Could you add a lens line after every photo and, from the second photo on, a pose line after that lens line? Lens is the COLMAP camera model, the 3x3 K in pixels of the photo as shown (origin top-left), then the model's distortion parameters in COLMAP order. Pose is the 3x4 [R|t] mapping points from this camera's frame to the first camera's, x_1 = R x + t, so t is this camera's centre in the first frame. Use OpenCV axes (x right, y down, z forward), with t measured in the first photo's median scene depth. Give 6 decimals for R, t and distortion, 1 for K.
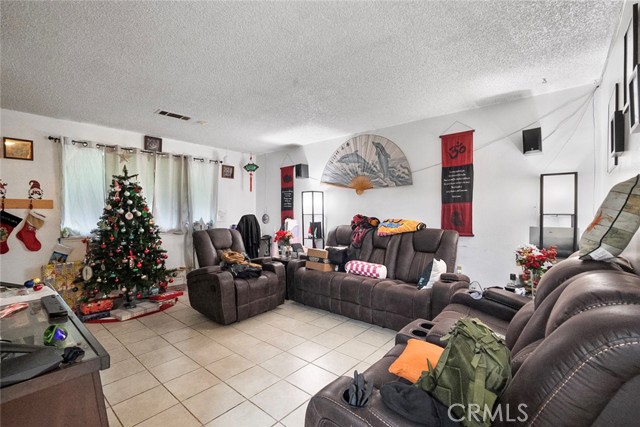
lens RADIAL K [[281.8, 0, 318.0], [0, 281.8, 215.2], [0, 0, 1]] dist [-0.007760, 0.003854]
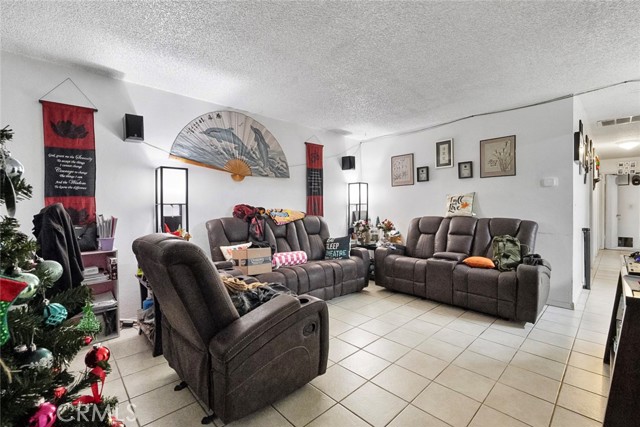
lens RADIAL K [[281.8, 0, 319.2], [0, 281.8, 208.6], [0, 0, 1]] dist [-0.007760, 0.003854]
pose [[0.094905, -0.014970, 0.995374, -0.725978], [0.007348, 0.999870, 0.014337, -0.000213], [-0.995459, 0.005953, 0.095002, 0.713711]]
